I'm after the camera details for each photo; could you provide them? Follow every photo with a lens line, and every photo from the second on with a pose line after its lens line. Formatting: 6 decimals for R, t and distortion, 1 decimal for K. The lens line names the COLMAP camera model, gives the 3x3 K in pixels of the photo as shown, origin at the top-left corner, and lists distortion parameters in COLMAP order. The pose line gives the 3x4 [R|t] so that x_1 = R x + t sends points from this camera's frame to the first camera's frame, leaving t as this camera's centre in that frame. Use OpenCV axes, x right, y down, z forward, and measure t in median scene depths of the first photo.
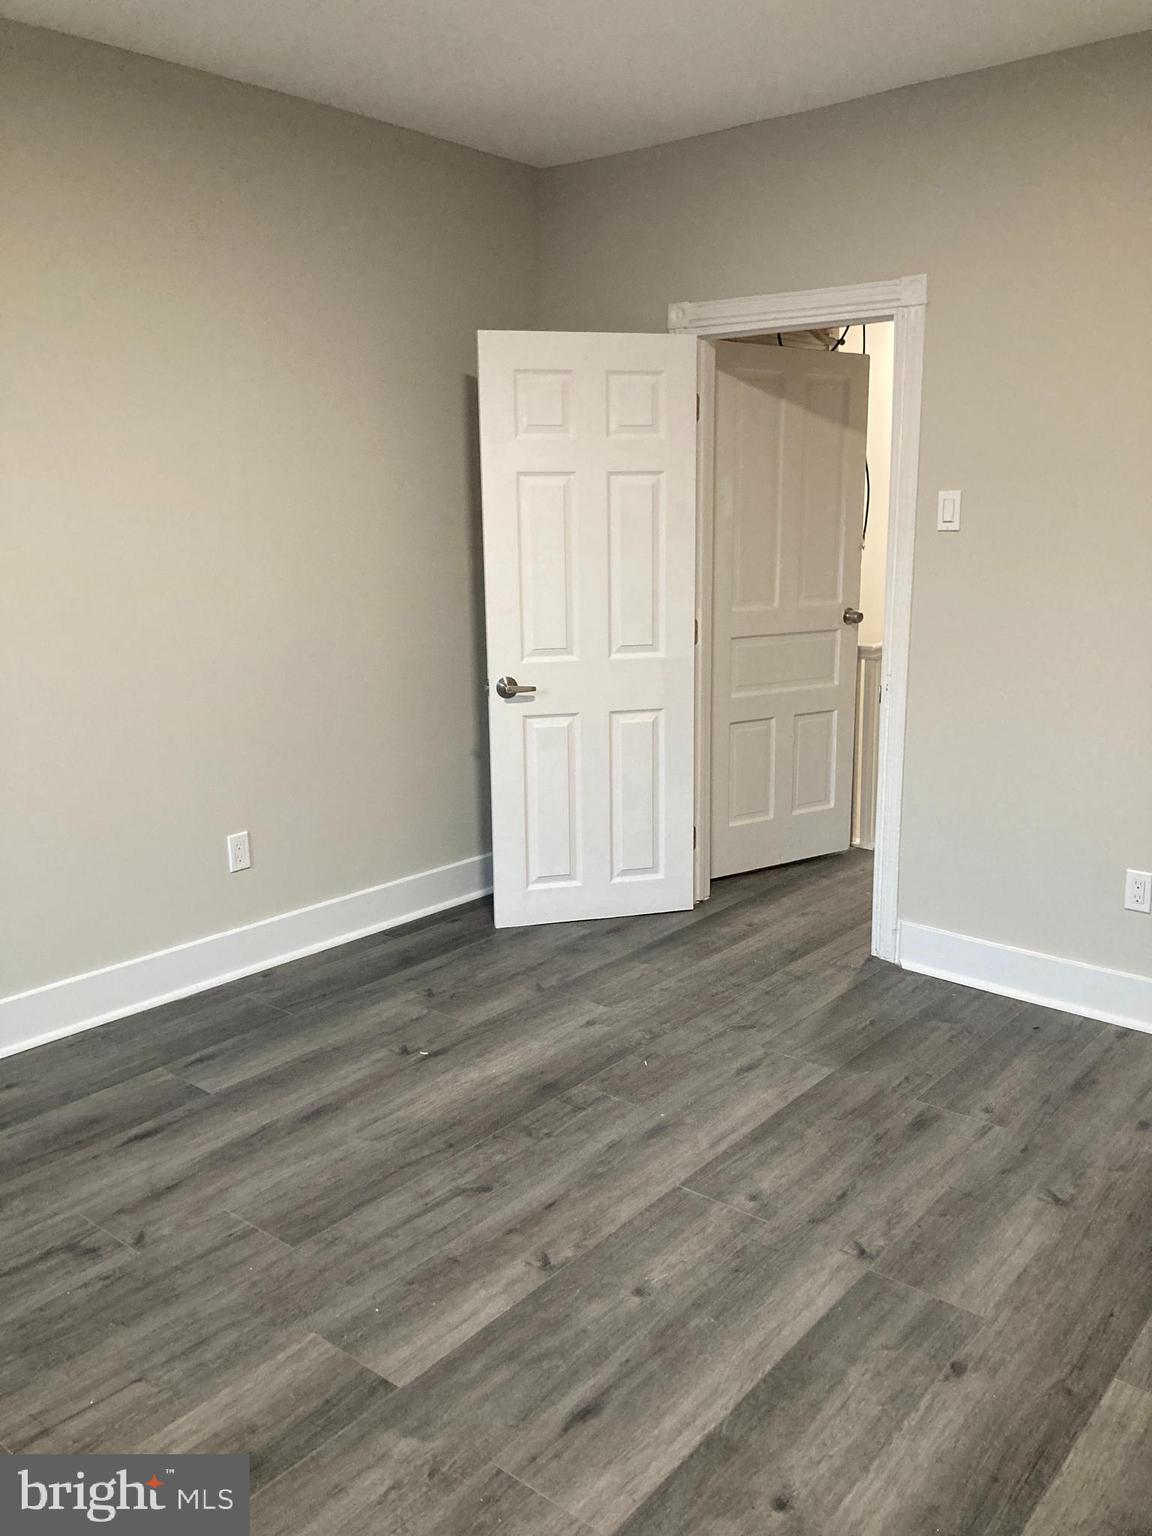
lens RADIAL K [[1255.2, 0, 579.6], [0, 1255.2, 741.6], [0, 0, 1]] dist [0.018379, -0.007689]
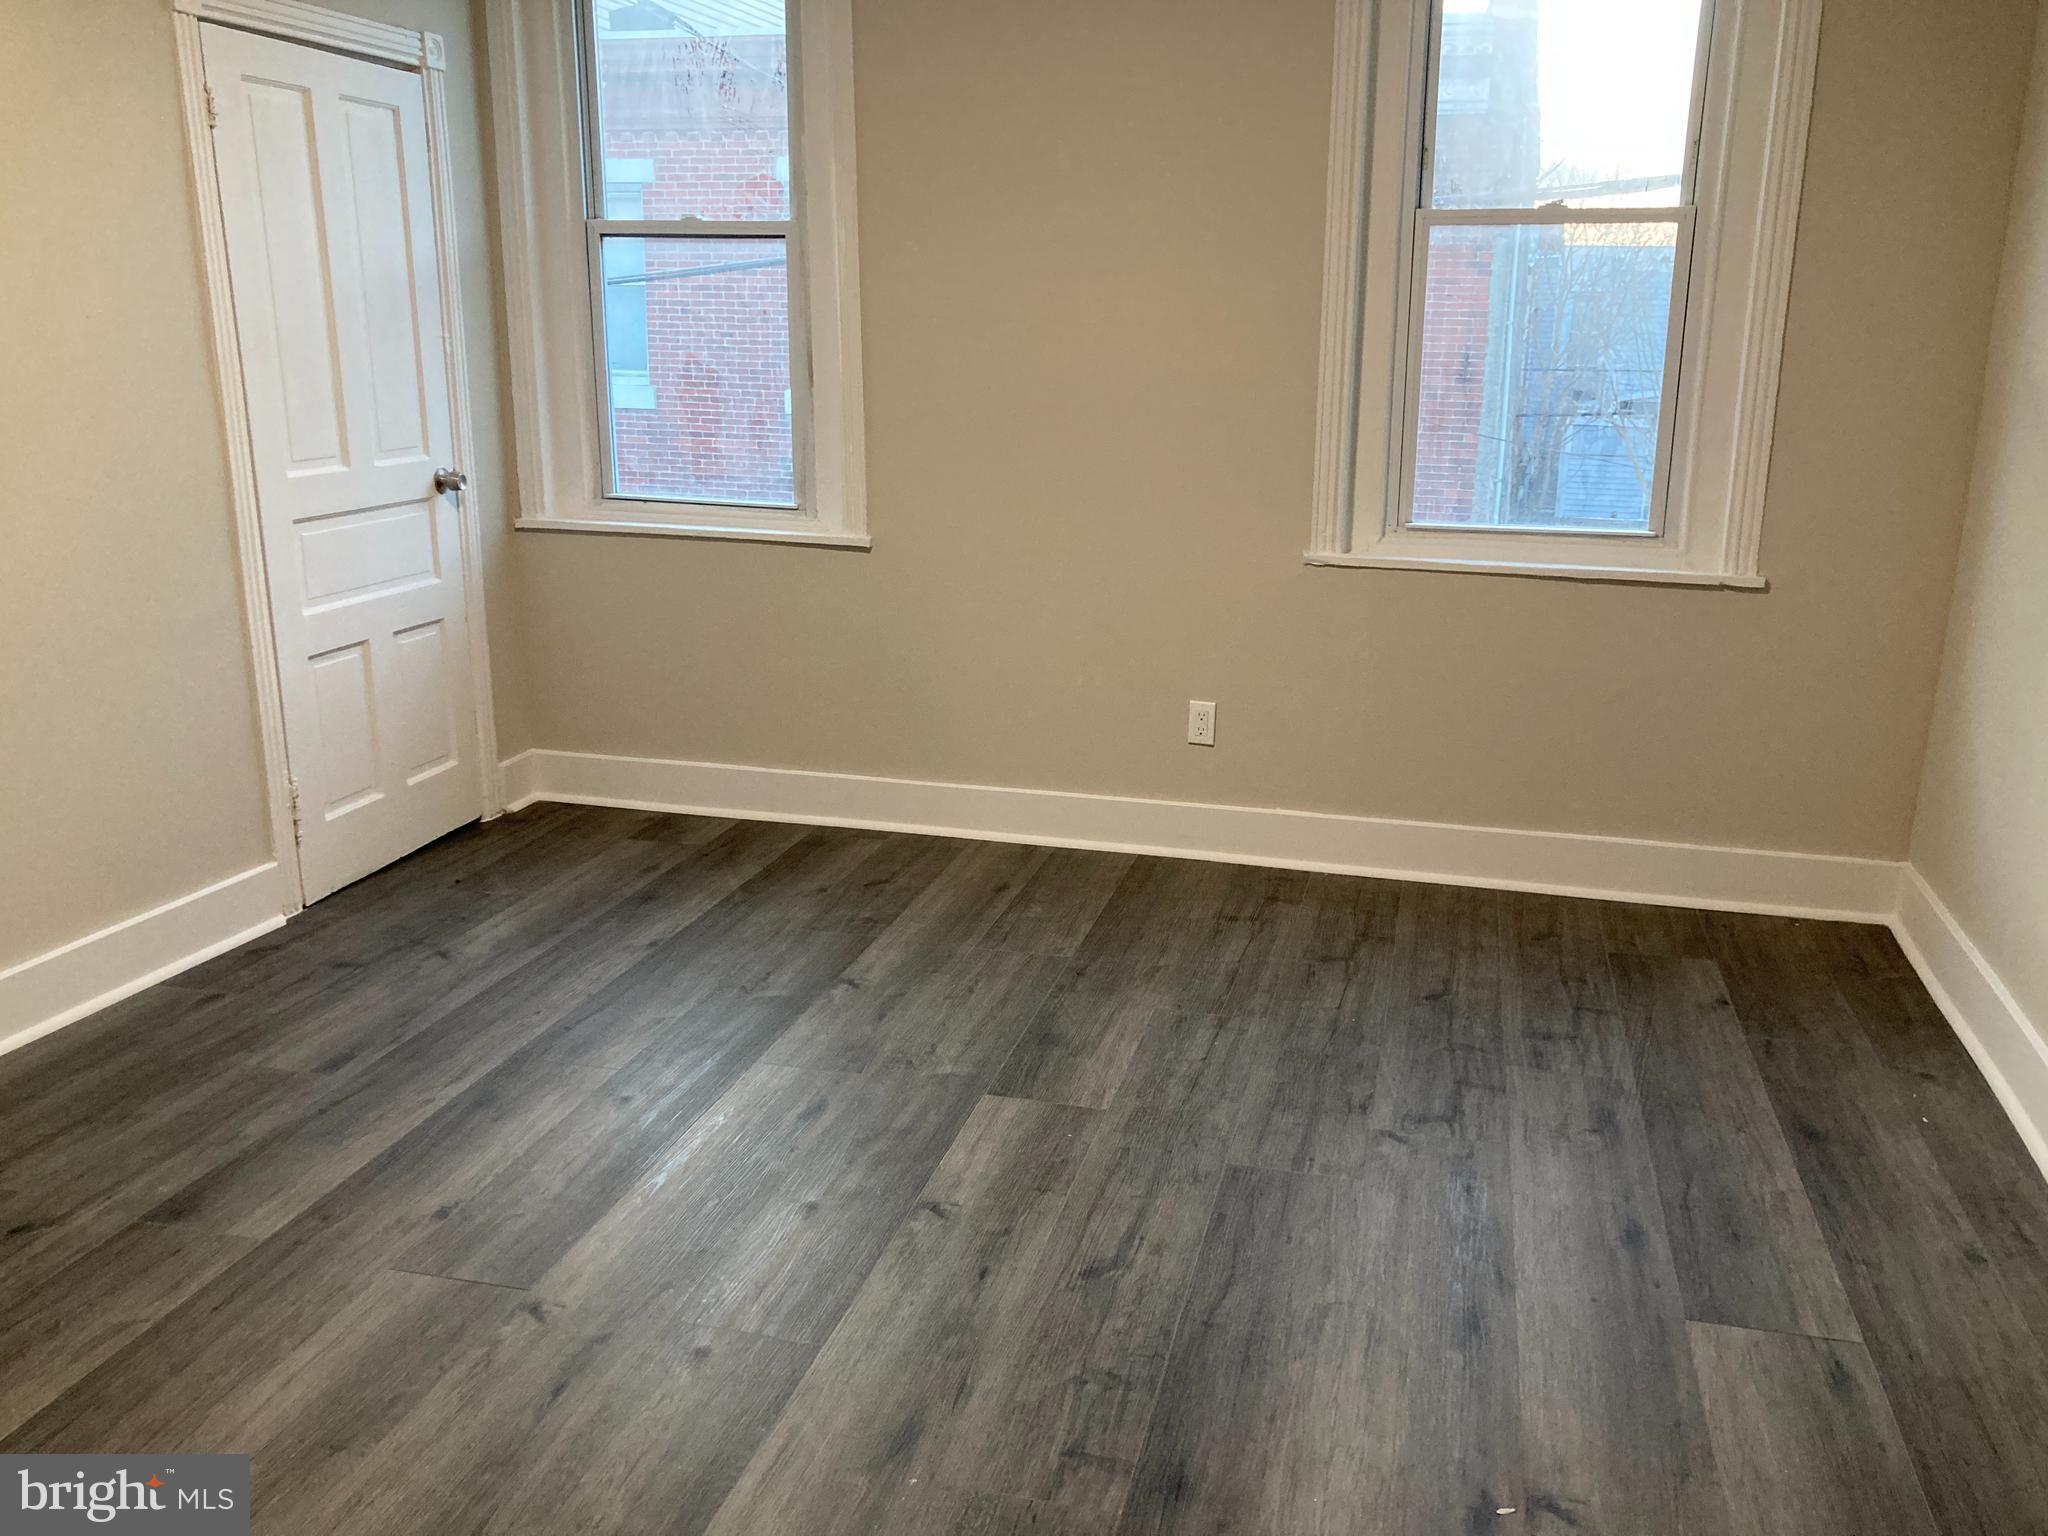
lens RADIAL K [[1673.6, 0, 1024.0], [0, 1673.6, 768.0], [0, 0, 1]] dist [0.018379, -0.007689]
pose [[-0.907098, 0.106894, -0.407121, 0.306474], [-0.082912, 0.902891, 0.421799, -0.281723], [0.412673, 0.416368, -0.810147, 1.646804]]
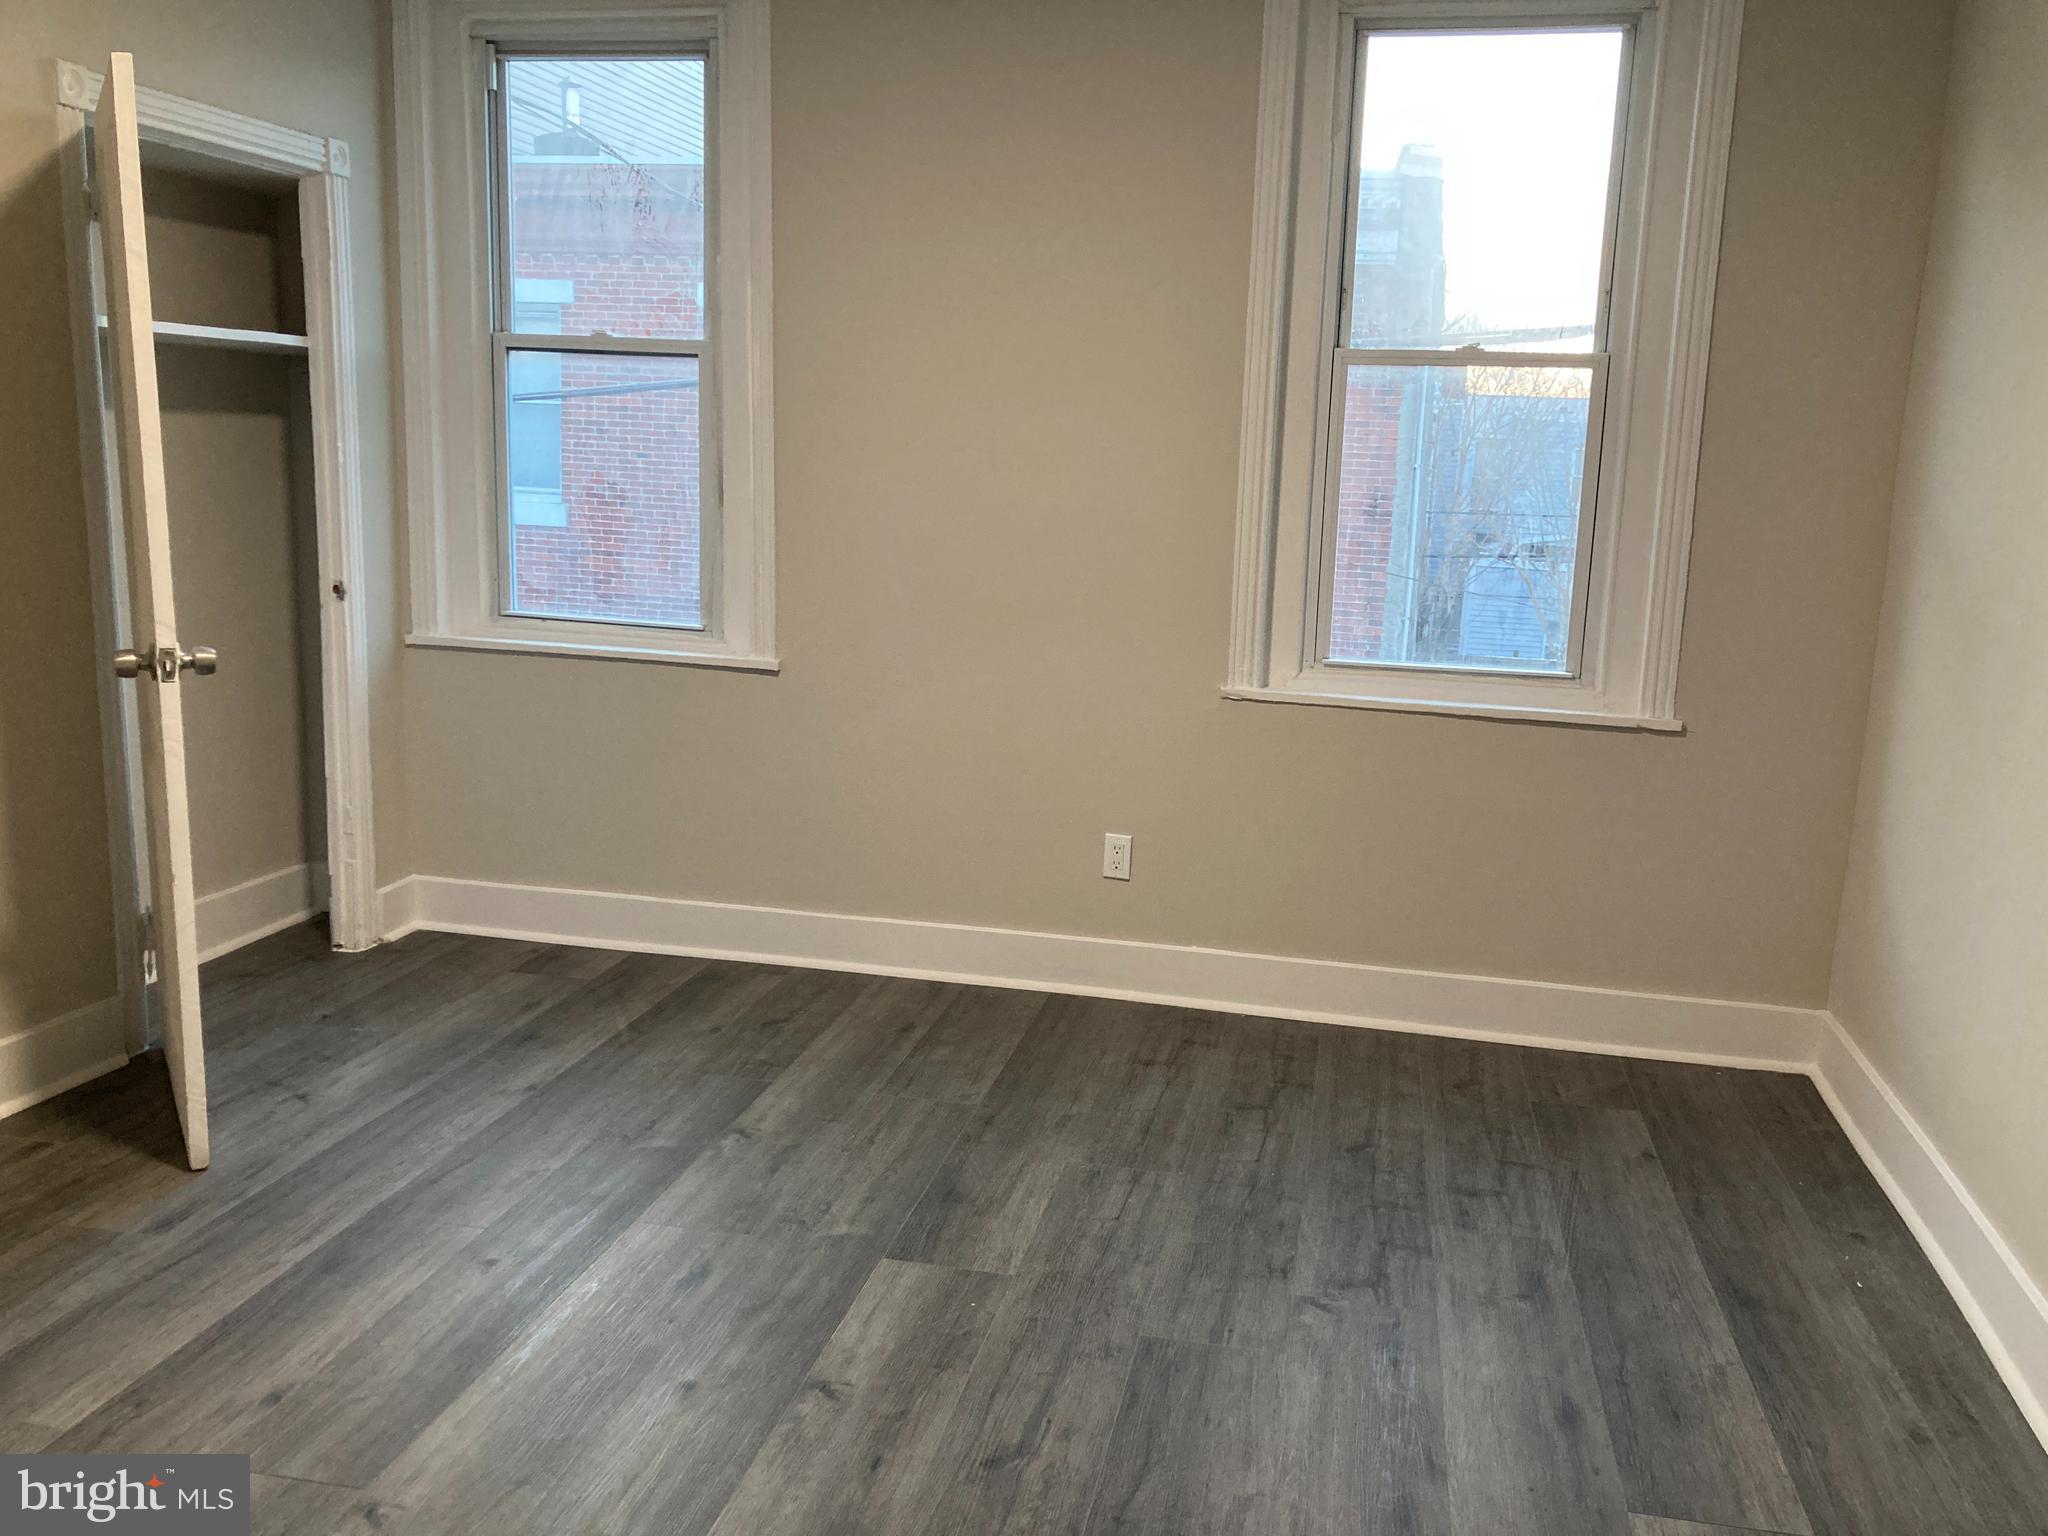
lens RADIAL K [[1680.2, 0, 1038.5], [0, 1680.2, 766.5], [0, 0, 1]] dist [0.004964, 0.006962]
pose [[-0.881685, 0.060143, -0.467990, 0.283302], [-0.120055, 0.930604, 0.345778, -0.268436], [0.456310, 0.361052, -0.813279, 1.604448]]
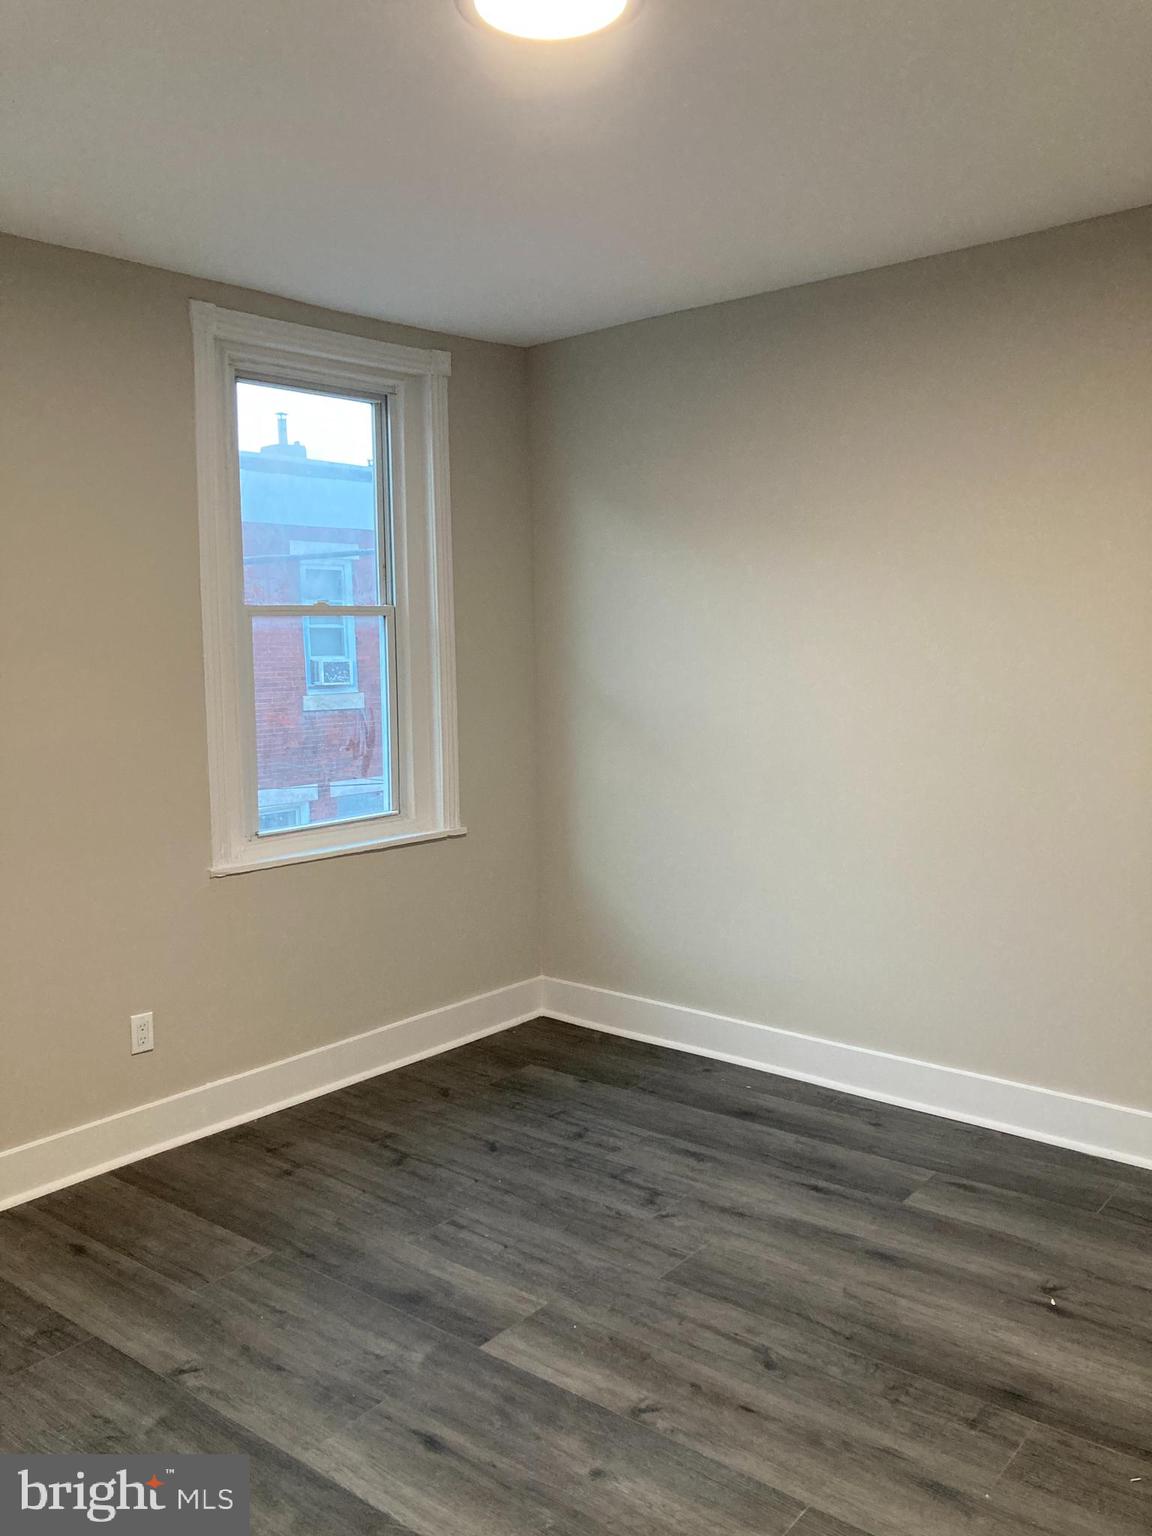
lens RADIAL K [[1266.7, 0, 603.3], [0, 1266.7, 735.9], [0, 0, 1]] dist [0.029711, 0.003100]
pose [[0.011132, 0.089680, -0.995908, 0.867558], [-0.170217, 0.981604, 0.086489, -0.181655], [0.985344, 0.168558, 0.026193, 0.785984]]
